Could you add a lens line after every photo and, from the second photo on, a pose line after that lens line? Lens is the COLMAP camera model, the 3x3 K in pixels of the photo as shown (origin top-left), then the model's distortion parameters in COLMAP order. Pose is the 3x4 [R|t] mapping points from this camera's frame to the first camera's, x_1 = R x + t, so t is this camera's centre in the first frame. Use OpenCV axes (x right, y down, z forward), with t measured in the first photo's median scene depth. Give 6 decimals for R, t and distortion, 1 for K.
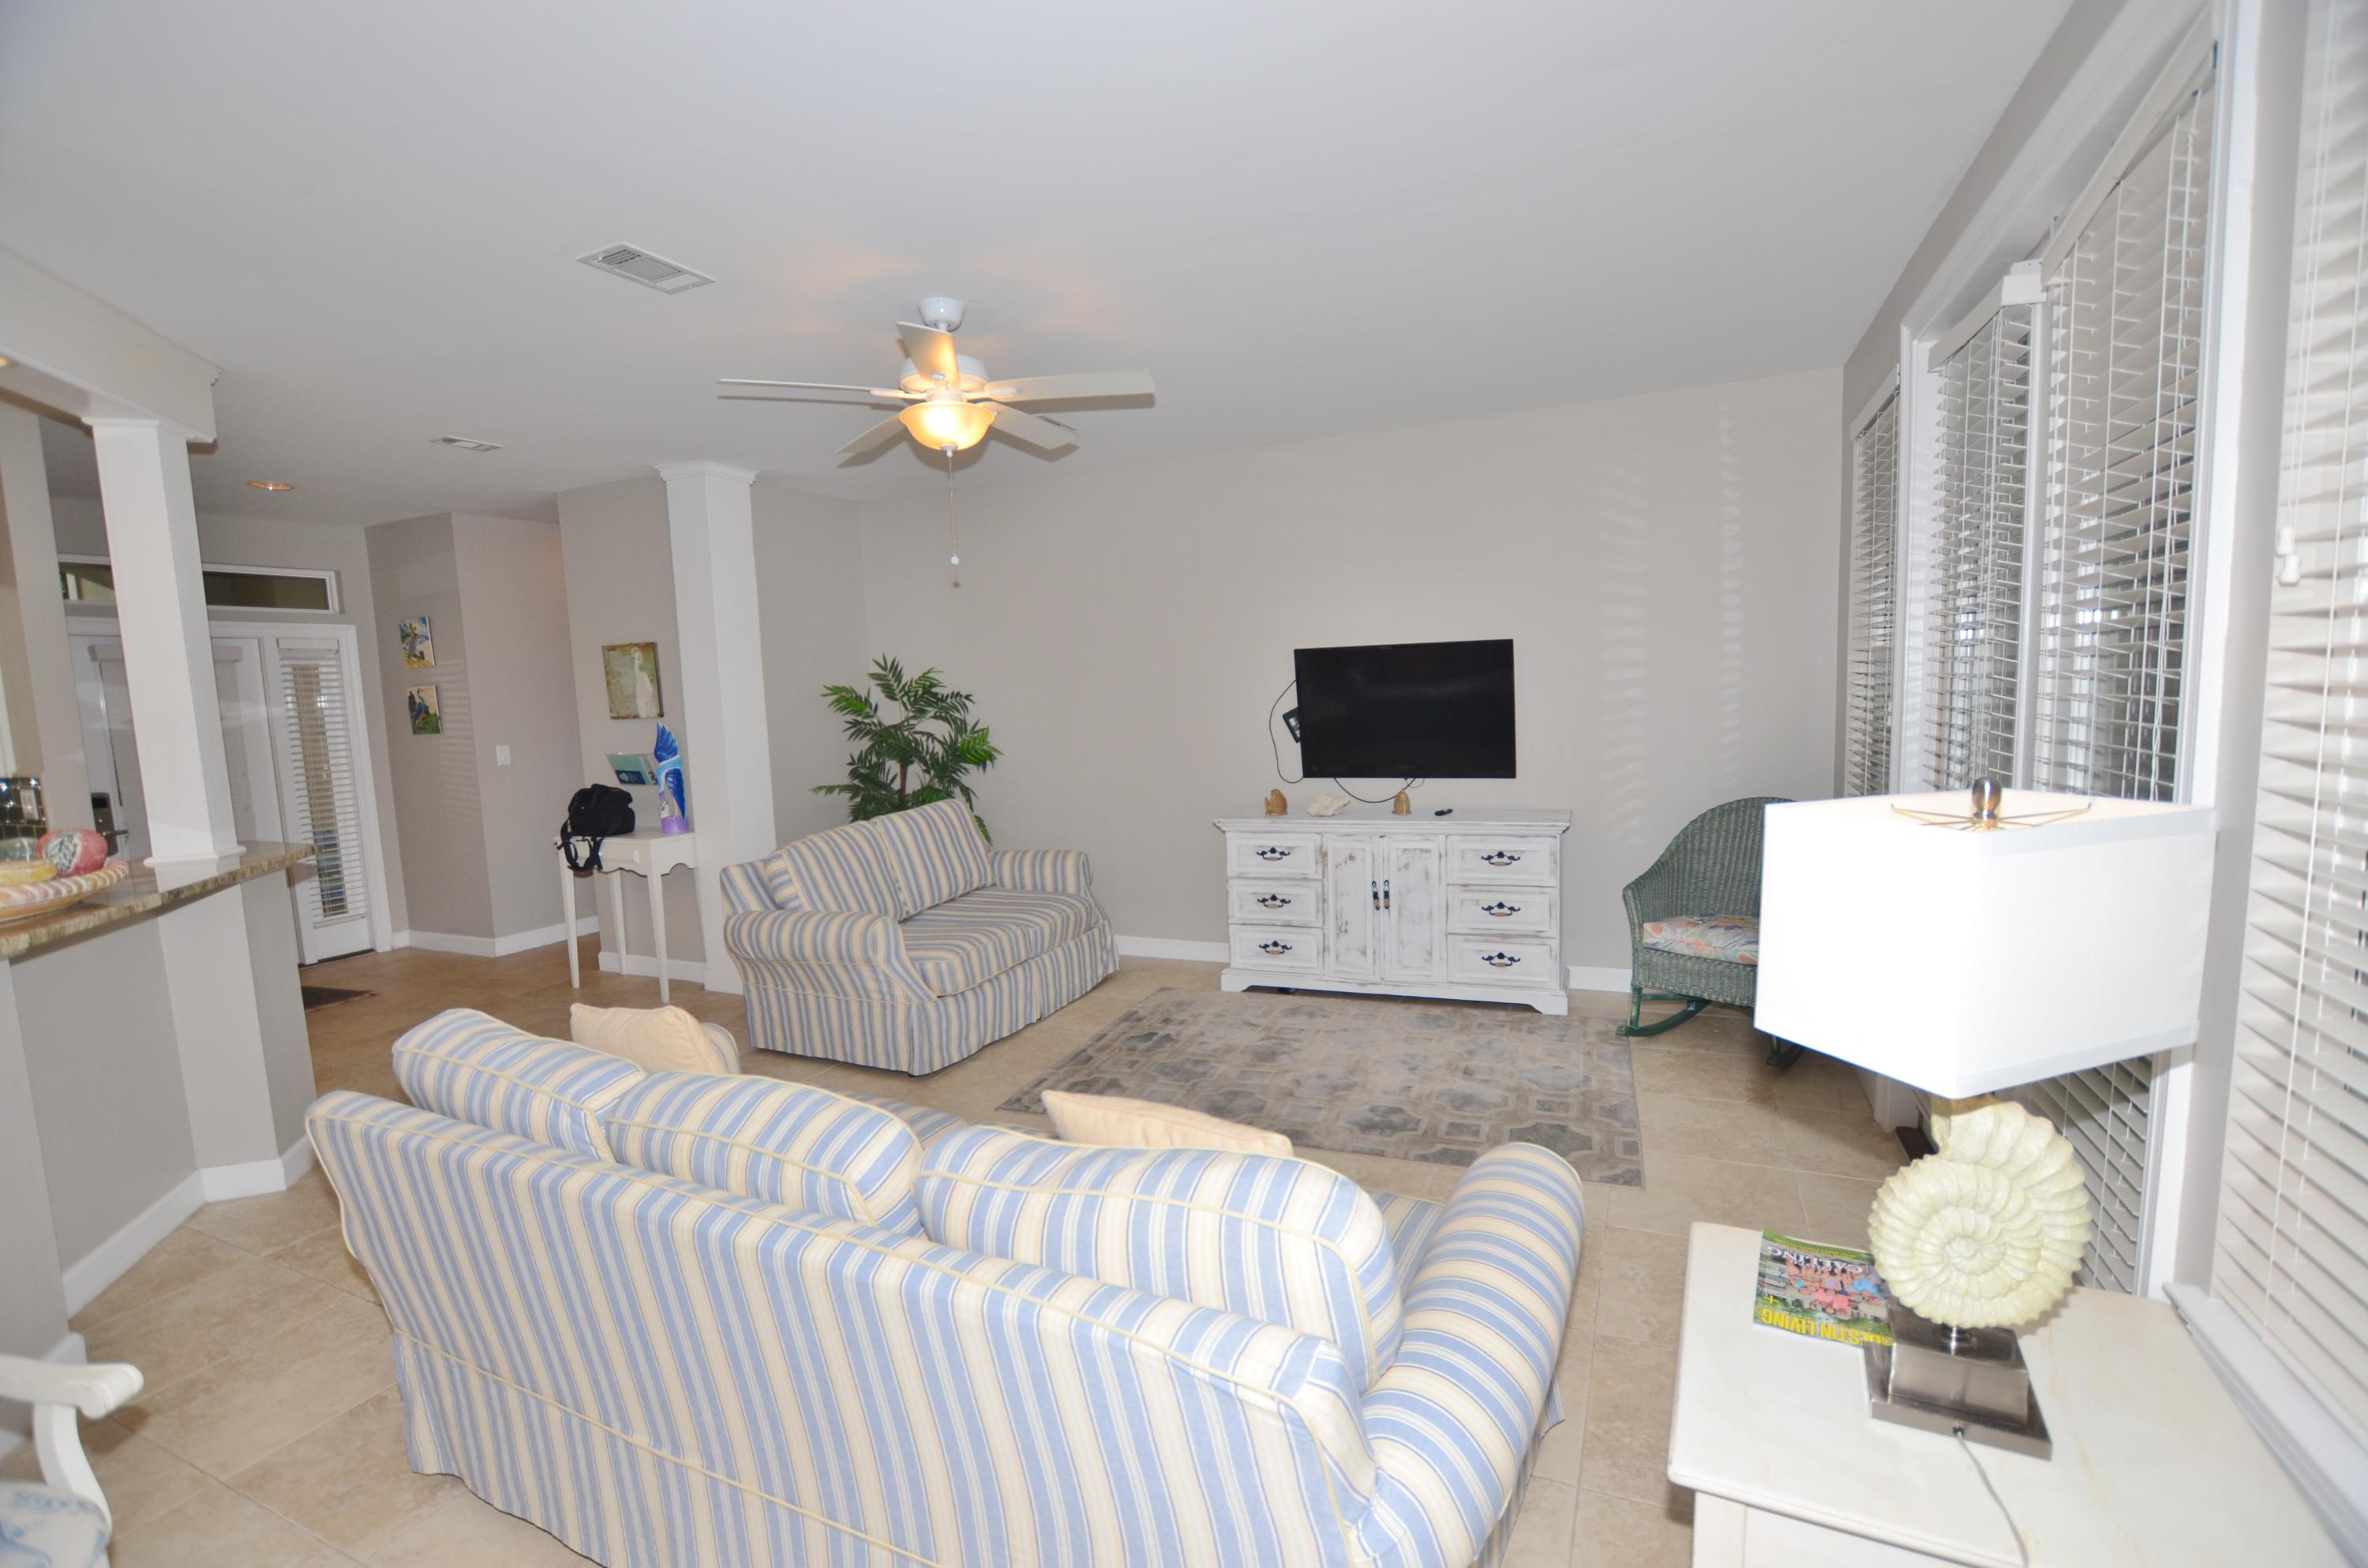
lens RADIAL K [[1049.8, 0, 1190.9], [0, 1049.8, 795.7], [0, 0, 1]] dist [-0.020976, 0.000774]
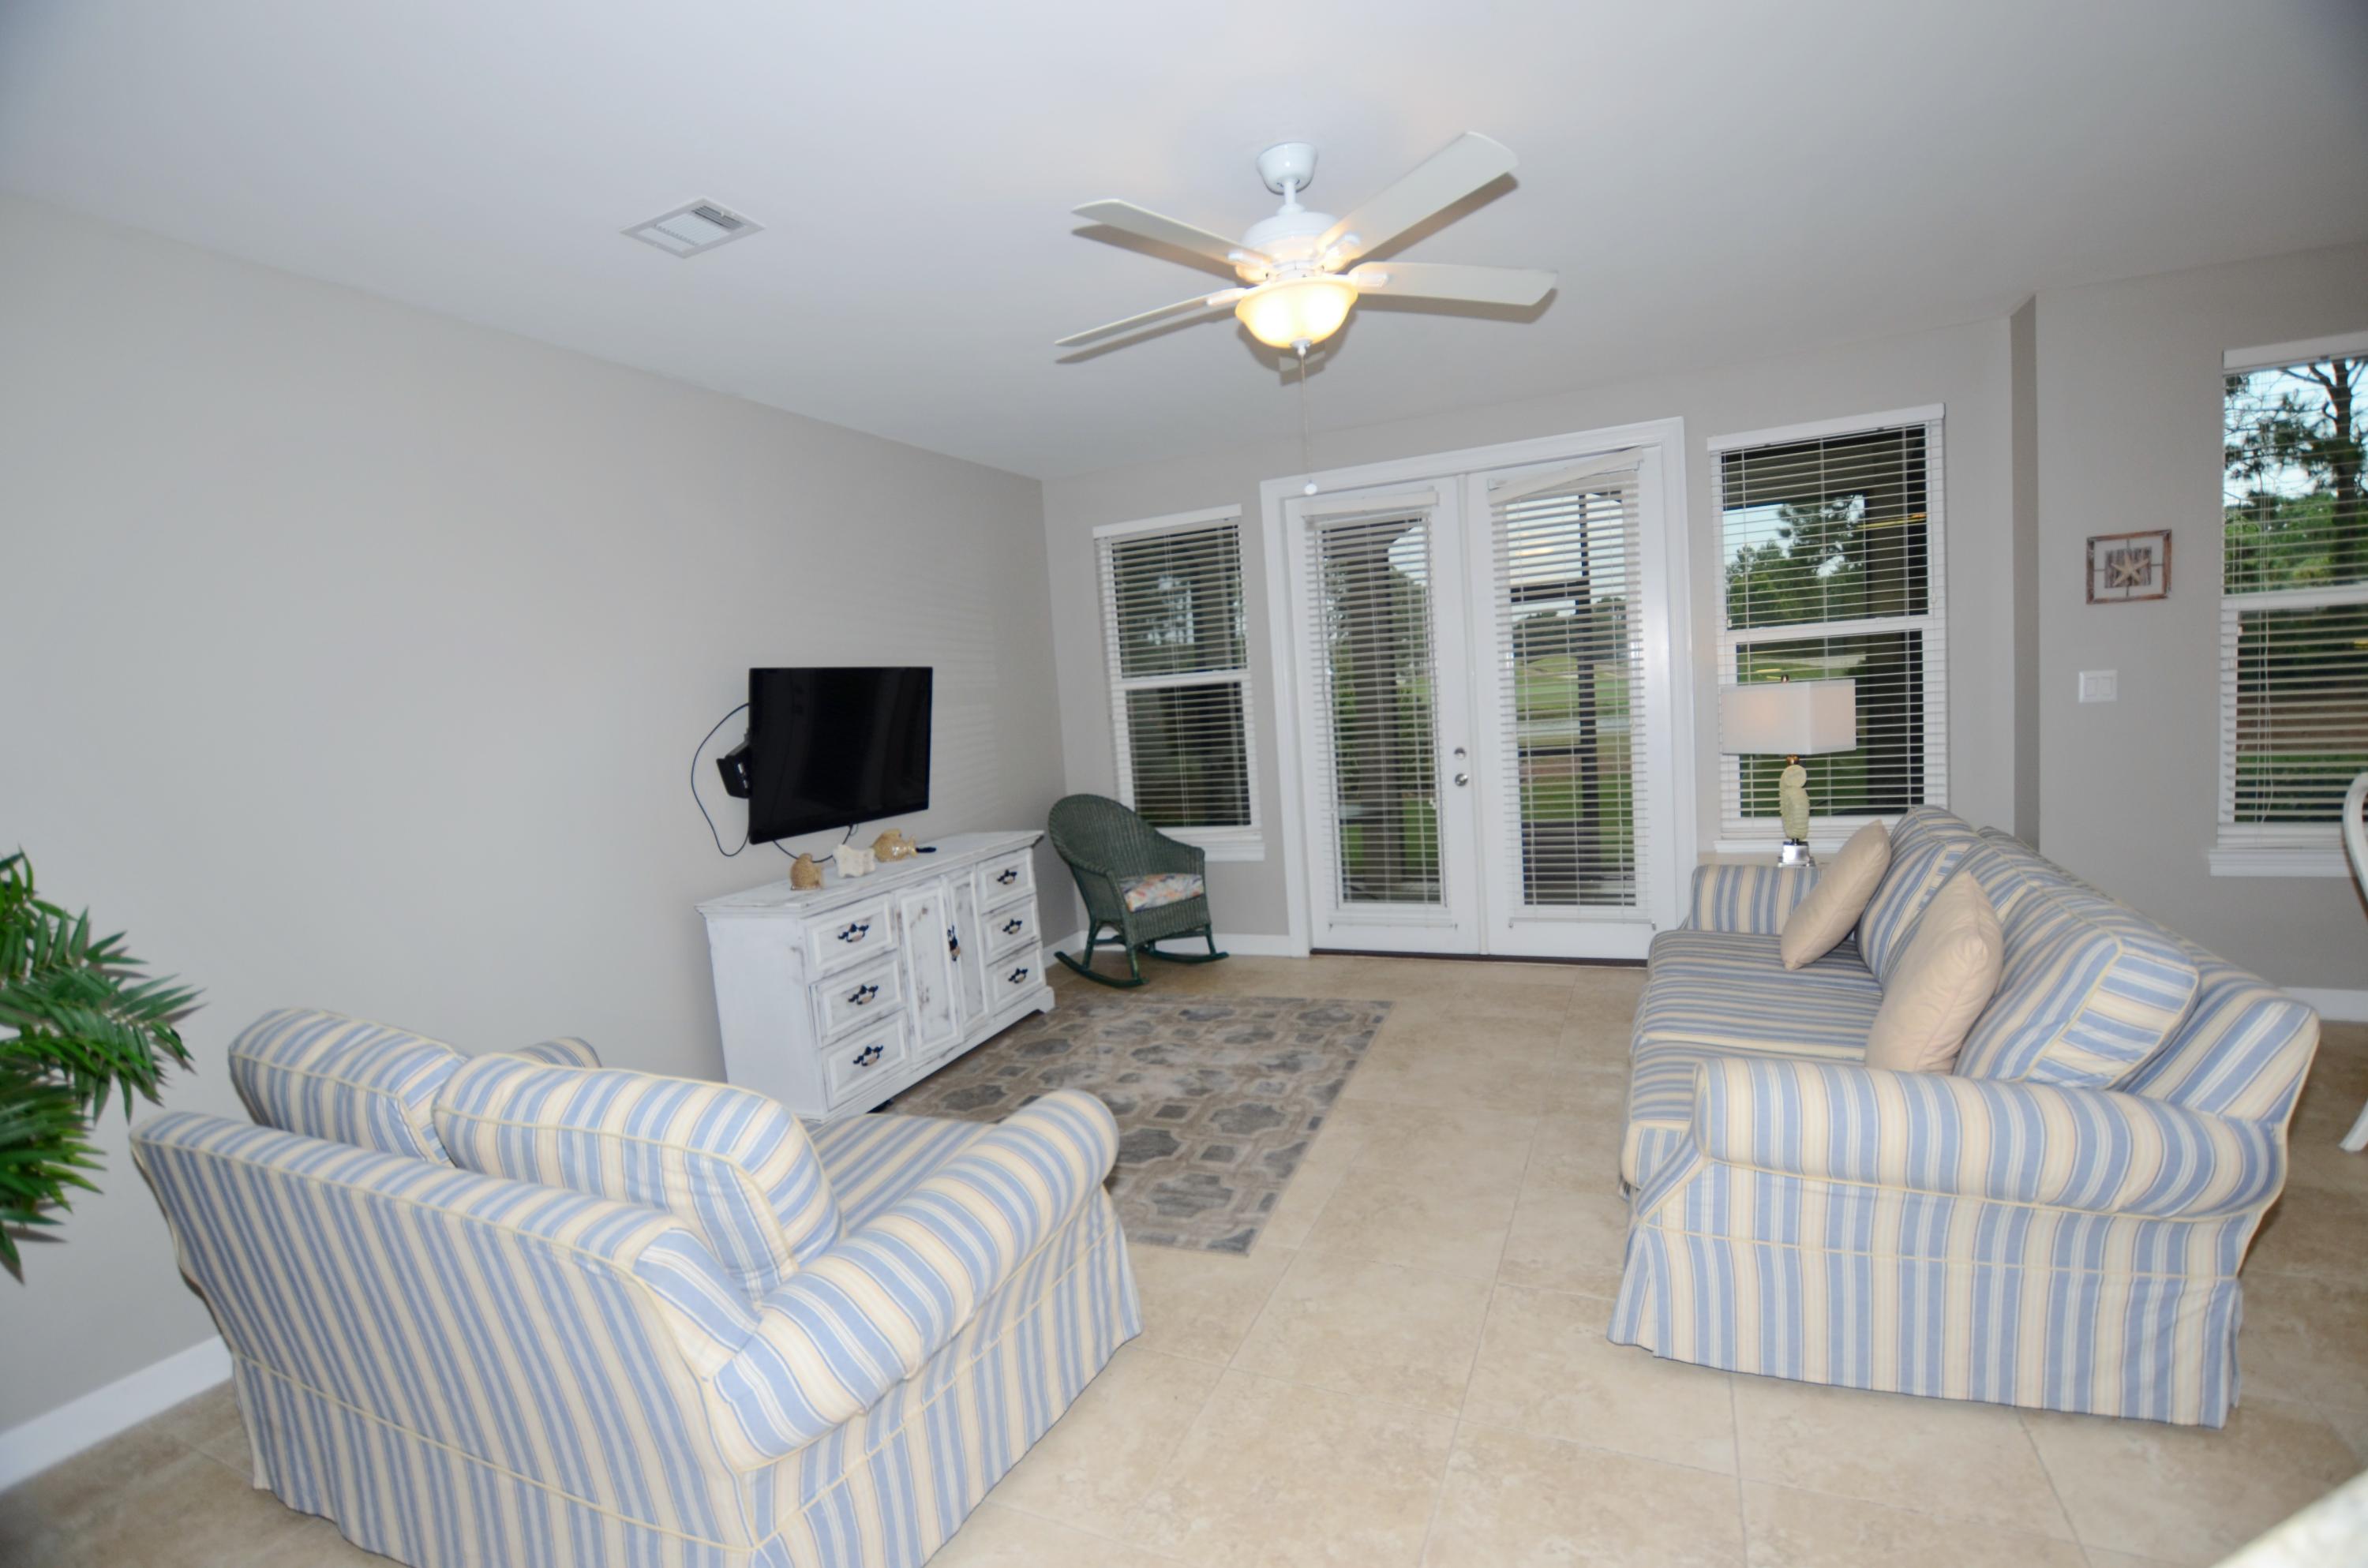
lens RADIAL K [[1049.8, 0, 1190.9], [0, 1049.8, 795.7], [0, 0, 1]] dist [-0.020976, 0.000774]
pose [[0.006907, -0.058705, 0.998251, -0.665274], [0.176248, 0.982719, 0.056572, -0.040979], [-0.984322, 0.175549, 0.017134, 0.734461]]
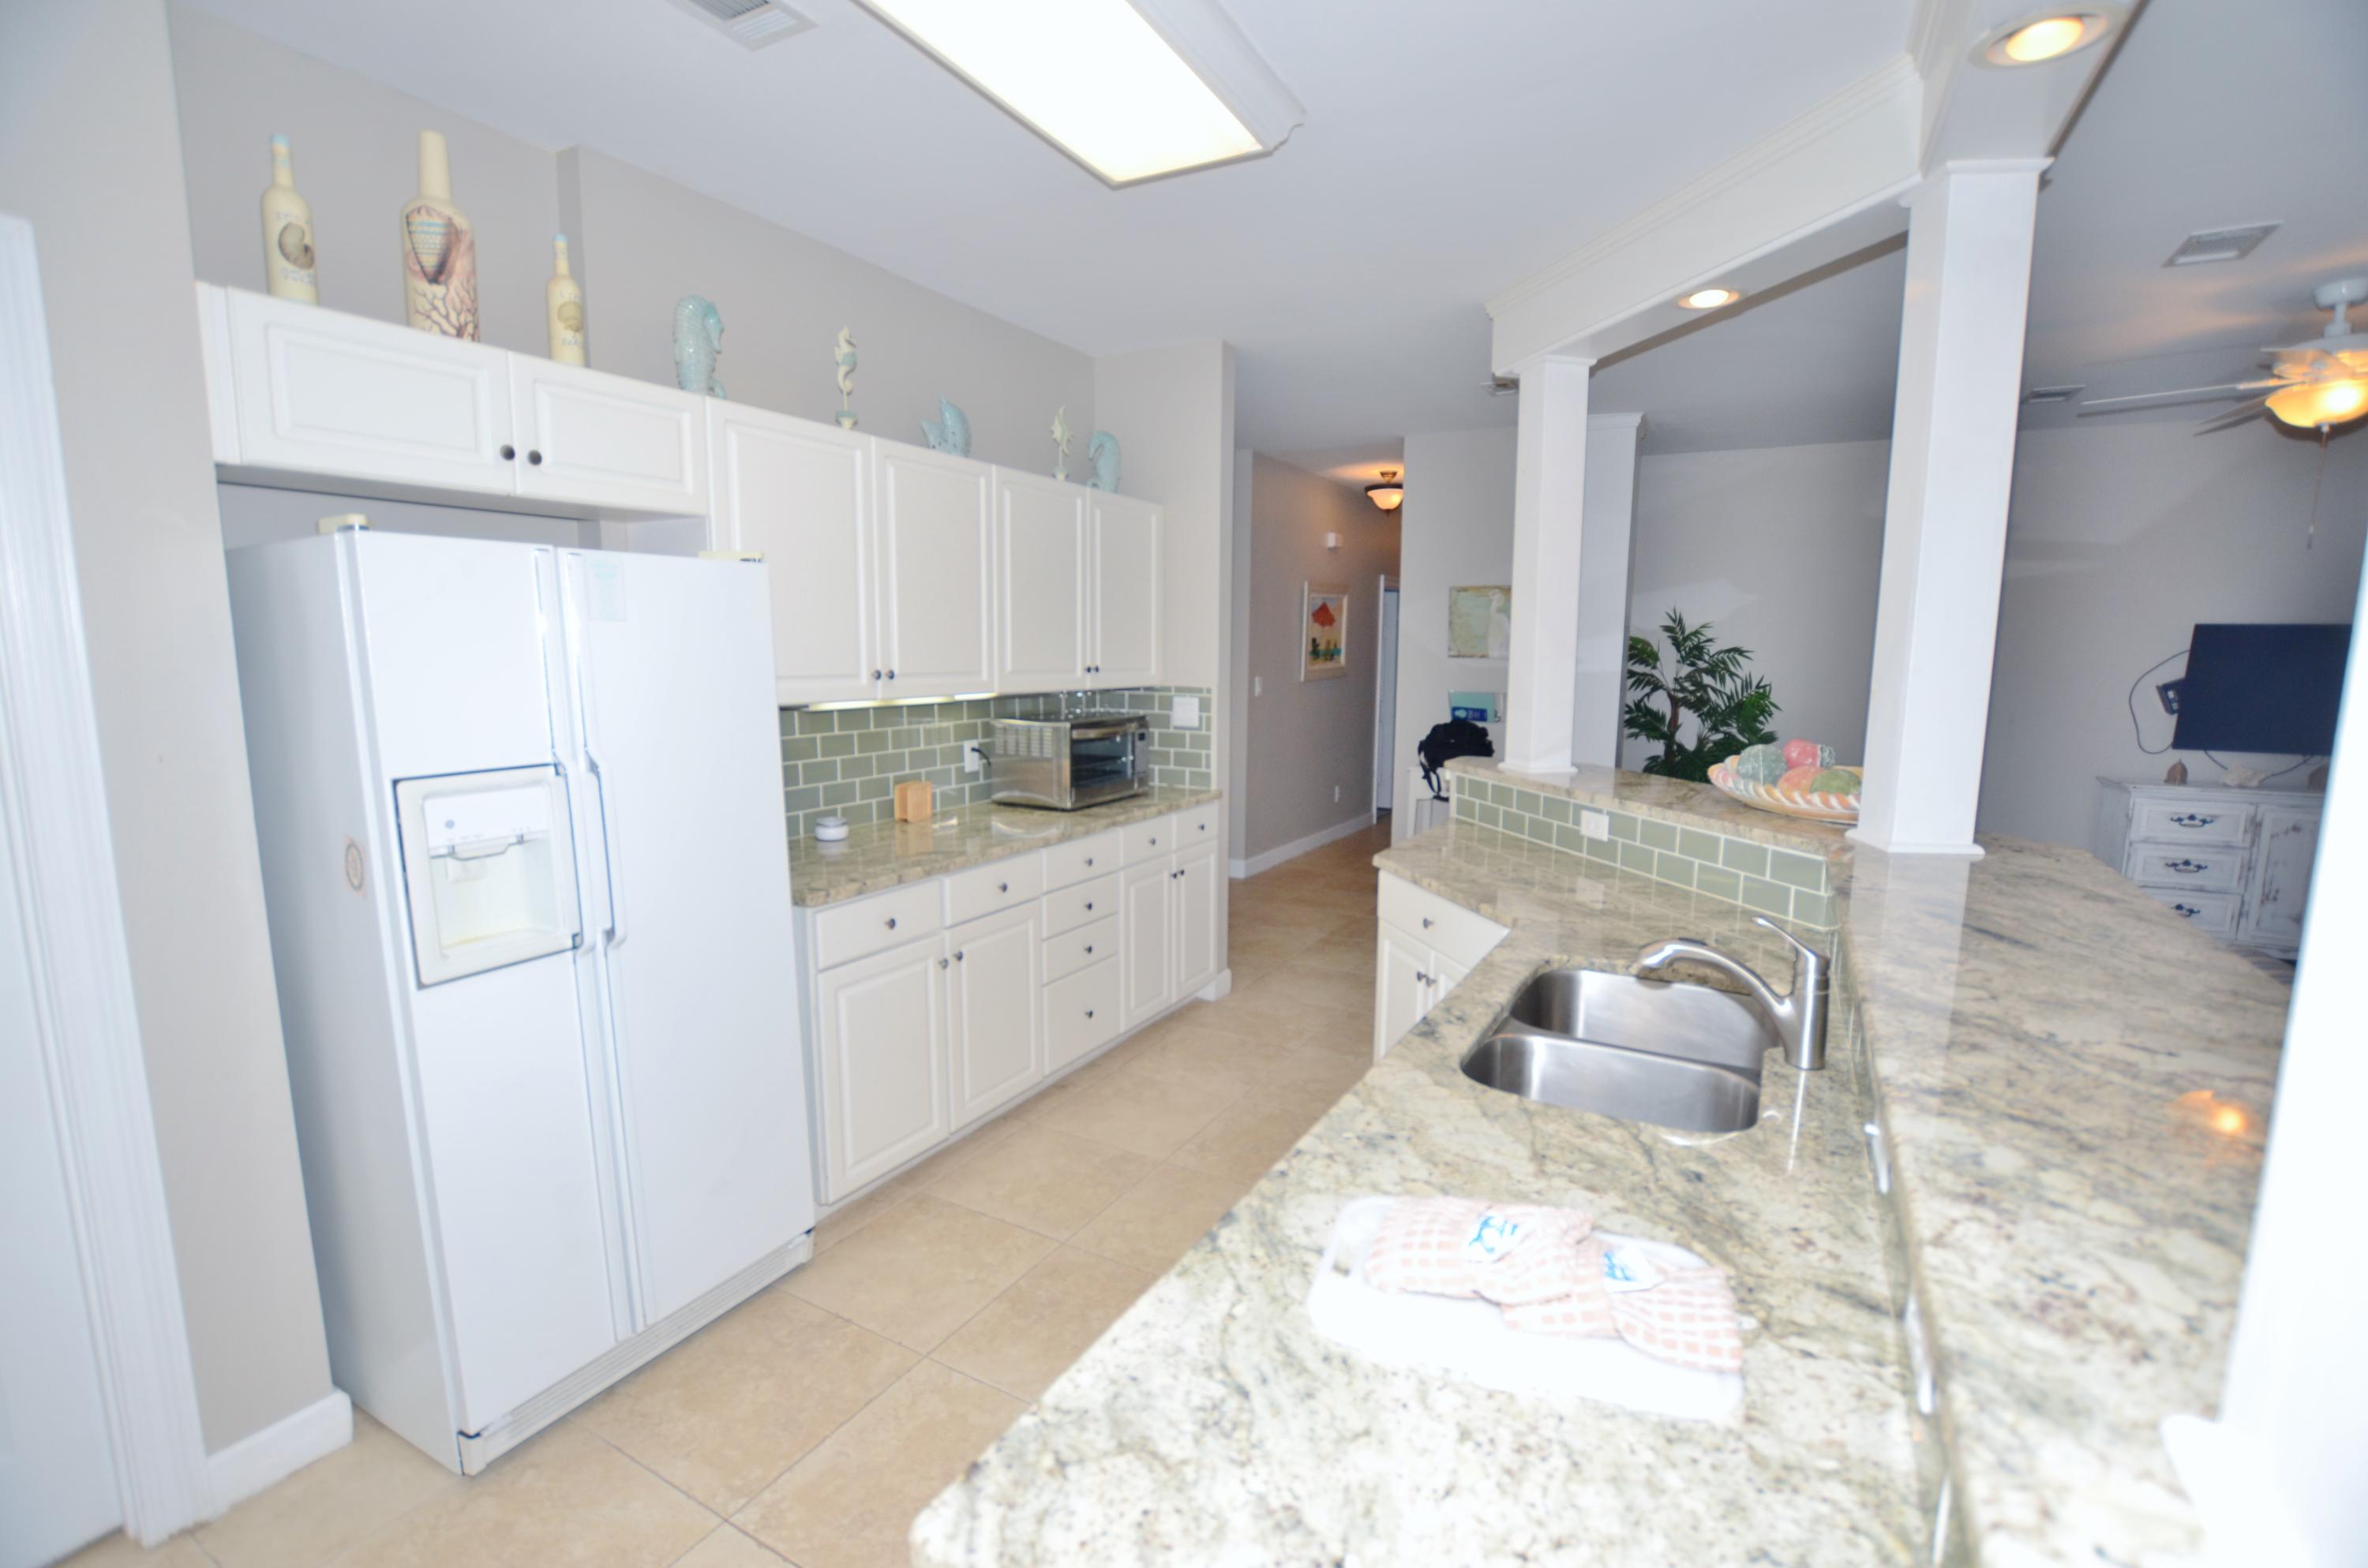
lens RADIAL K [[1049.8, 0, 1190.9], [0, 1049.8, 795.7], [0, 0, 1]] dist [-0.020976, 0.000774]
pose [[0.995939, 0.057089, -0.069614, -0.842452], [-0.054519, 0.997779, 0.038281, 0.045738], [0.071645, -0.034330, 0.996839, -0.088134]]
